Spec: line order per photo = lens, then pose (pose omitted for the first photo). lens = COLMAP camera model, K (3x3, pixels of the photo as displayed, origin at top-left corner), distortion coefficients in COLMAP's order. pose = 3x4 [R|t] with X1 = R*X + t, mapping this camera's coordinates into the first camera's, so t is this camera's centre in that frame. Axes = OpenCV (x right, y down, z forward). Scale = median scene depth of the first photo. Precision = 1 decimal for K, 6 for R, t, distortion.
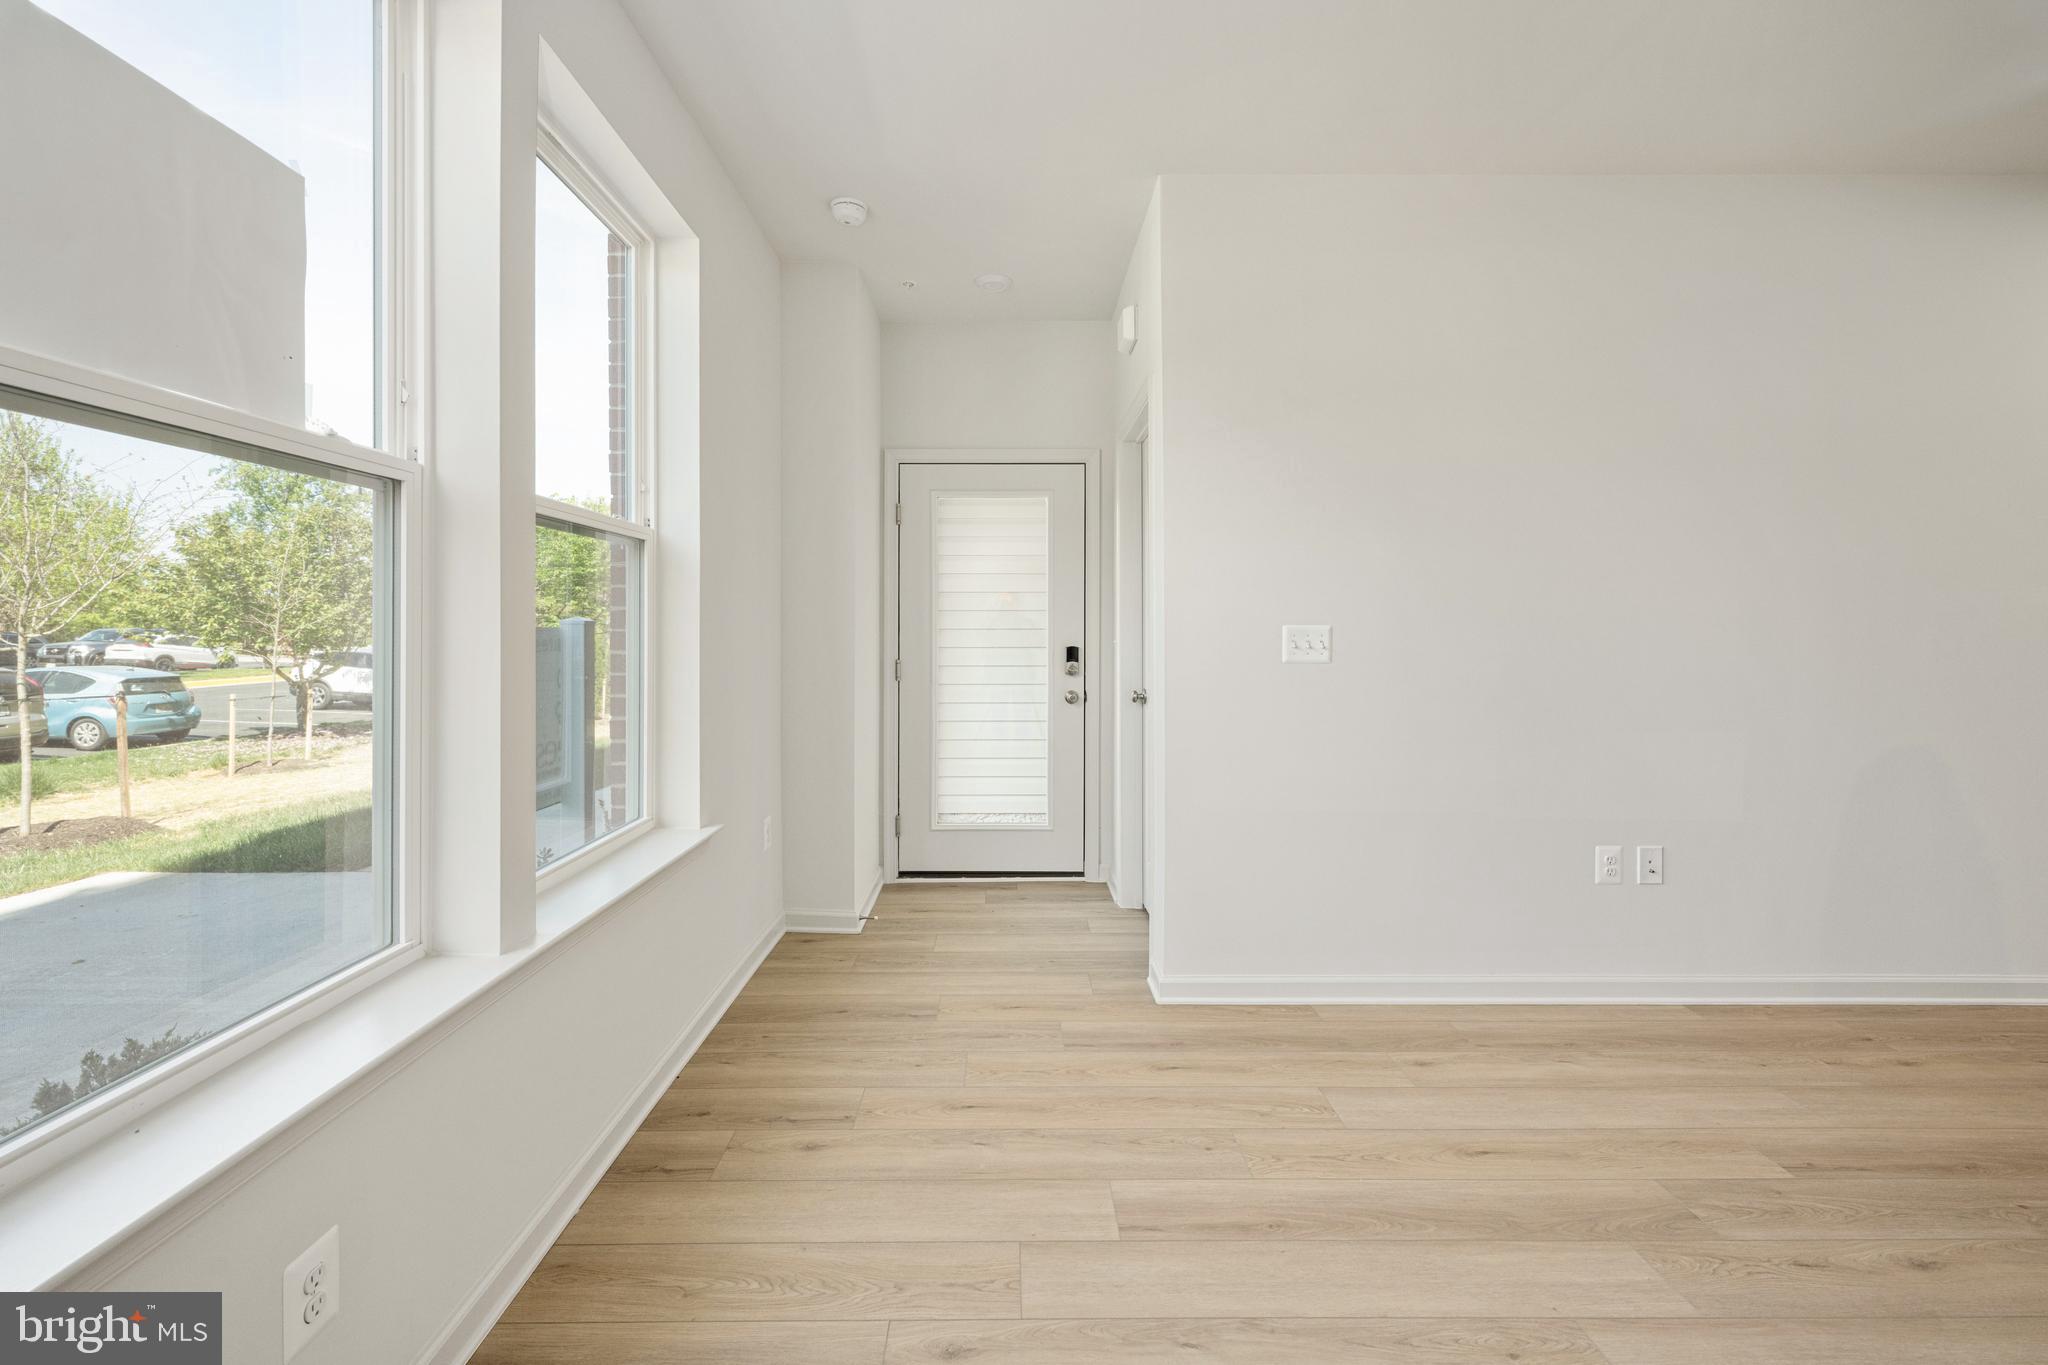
lens RADIAL K [[839.6, 0, 1008.5], [0, 839.6, 631.0], [0, 0, 1]] dist [0.000216, 0.000051]
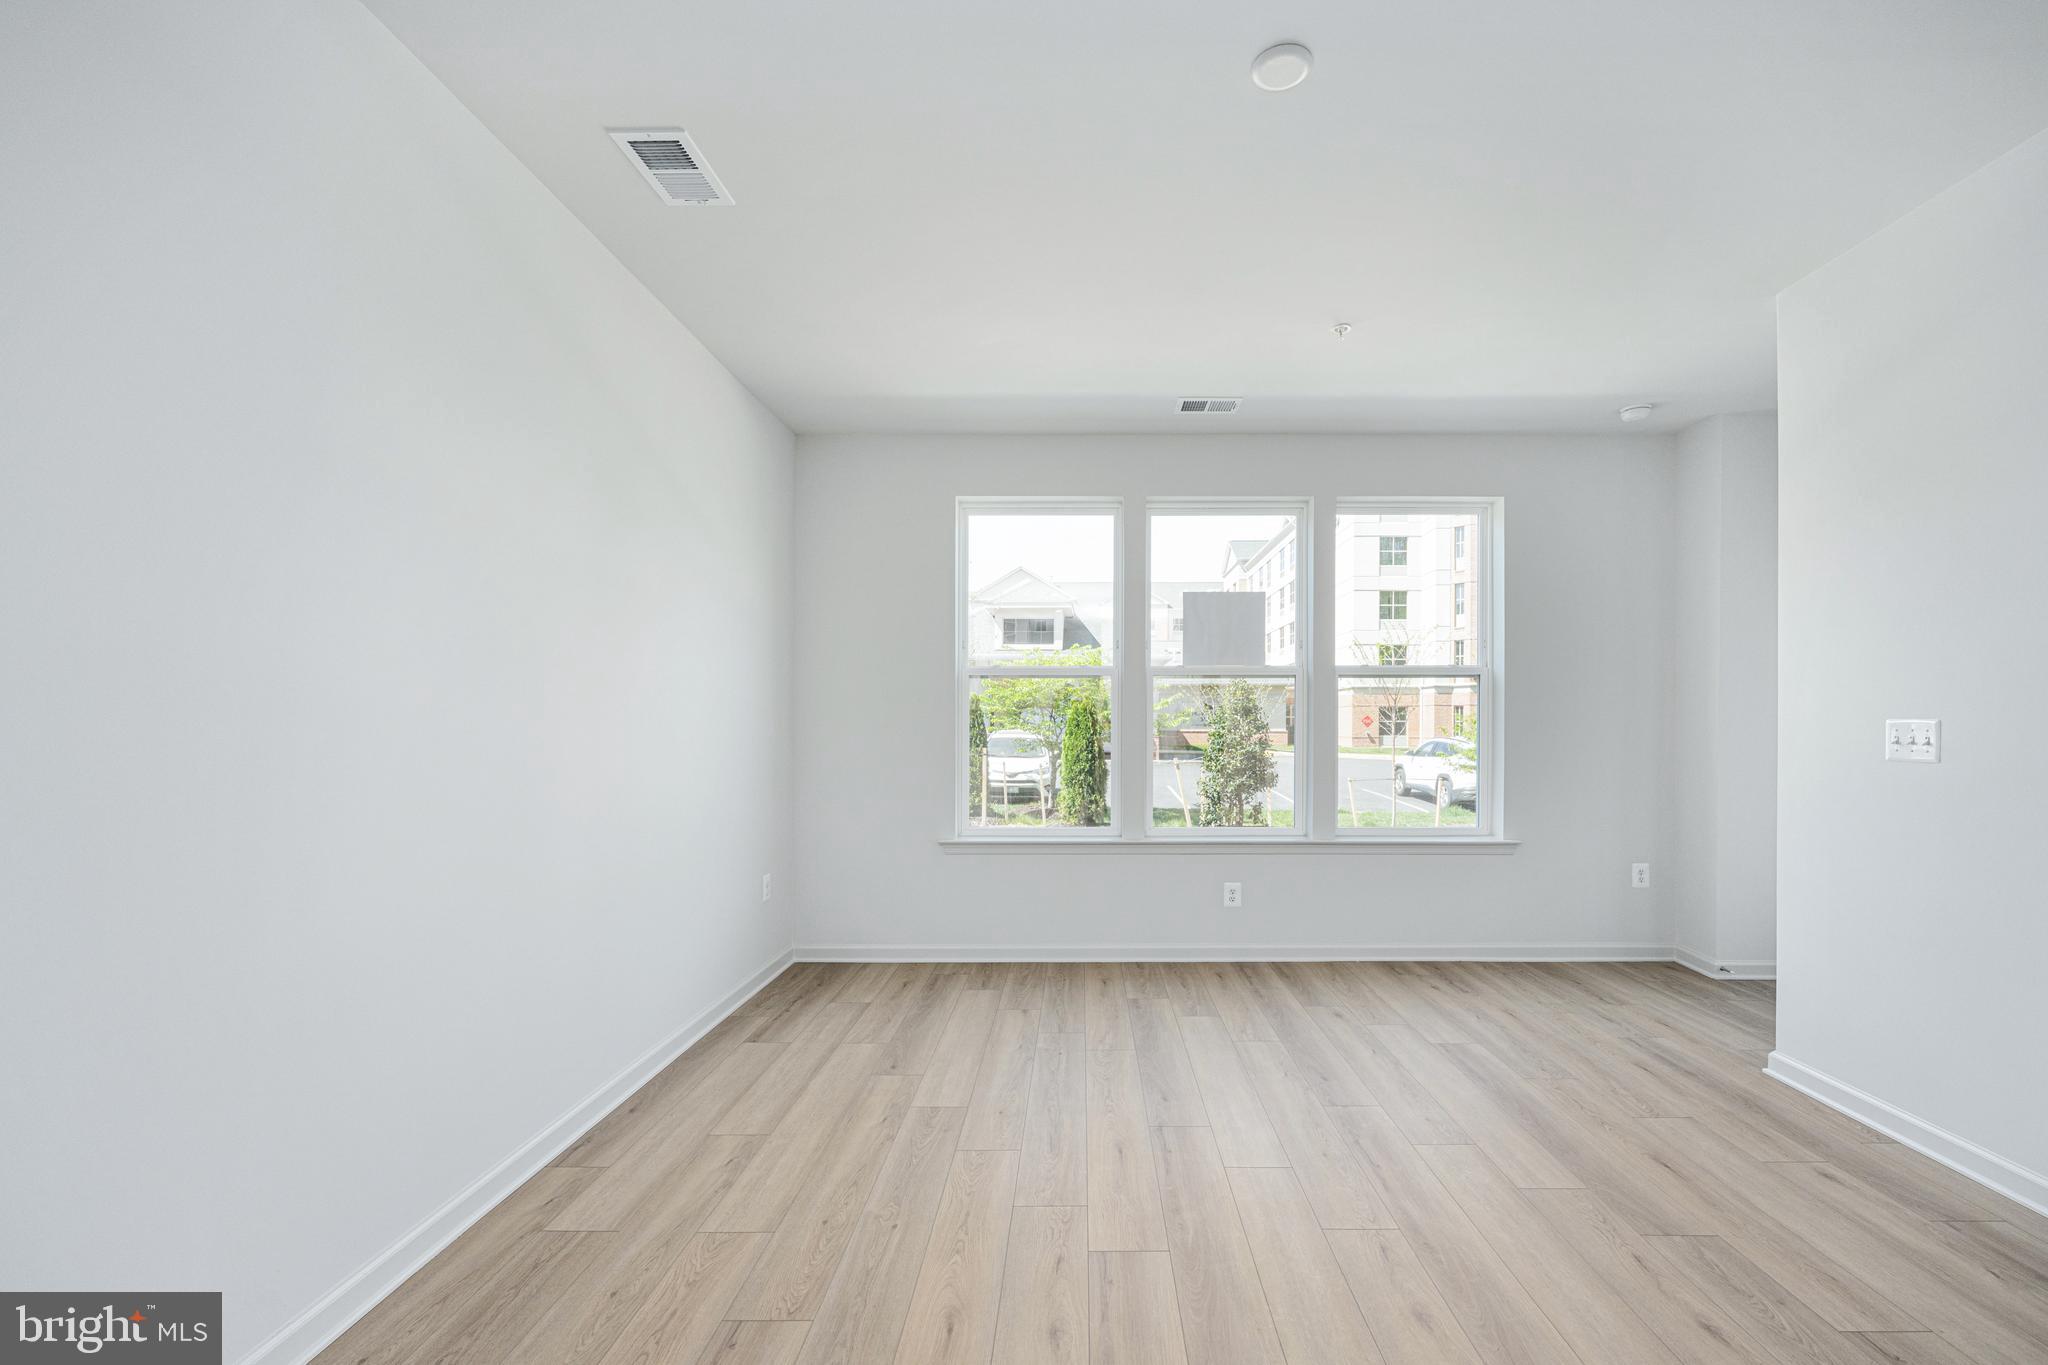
lens RADIAL K [[858.9, 0, 1072.3], [0, 858.9, 727.5], [0, 0, 1]] dist [0.000296, 0.000206]
pose [[-0.013977, 0.004589, -0.999892, 1.425248], [-0.003657, 0.999983, 0.004641, 0.001414], [0.999896, 0.003722, -0.013960, 0.142912]]
